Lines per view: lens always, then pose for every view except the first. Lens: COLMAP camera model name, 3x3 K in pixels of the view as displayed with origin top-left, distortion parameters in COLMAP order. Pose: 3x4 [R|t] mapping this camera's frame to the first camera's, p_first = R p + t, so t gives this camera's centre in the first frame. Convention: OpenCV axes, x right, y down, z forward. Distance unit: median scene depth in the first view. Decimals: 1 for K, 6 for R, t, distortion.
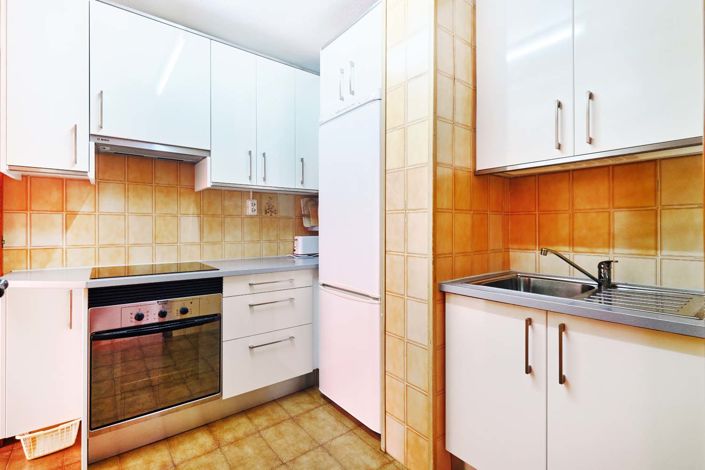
lens RADIAL K [[325.3, 0, 348.9], [0, 325.3, 229.6], [0, 0, 1]] dist [-0.005980, 0.001672]
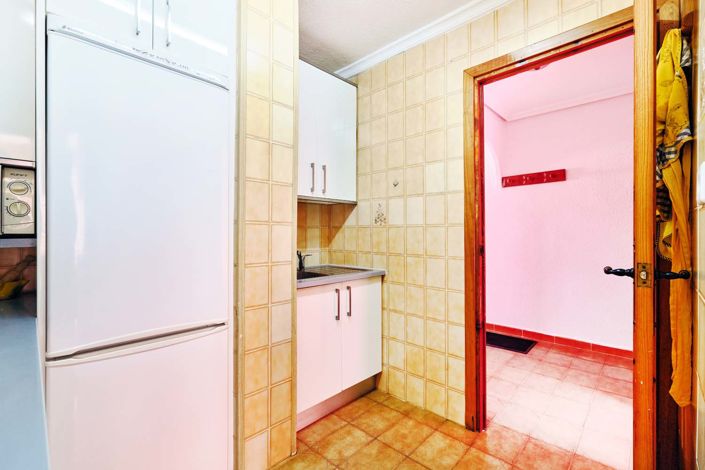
lens RADIAL K [[311.9, 0, 352.6], [0, 311.9, 231.8], [0, 0, 1]] dist [-0.002956, 0.000574]
pose [[-0.168843, 0.005865, 0.985626, -0.862757], [0.000698, 0.999983, -0.005831, -0.022468], [-0.985643, -0.000297, -0.168844, 0.906448]]
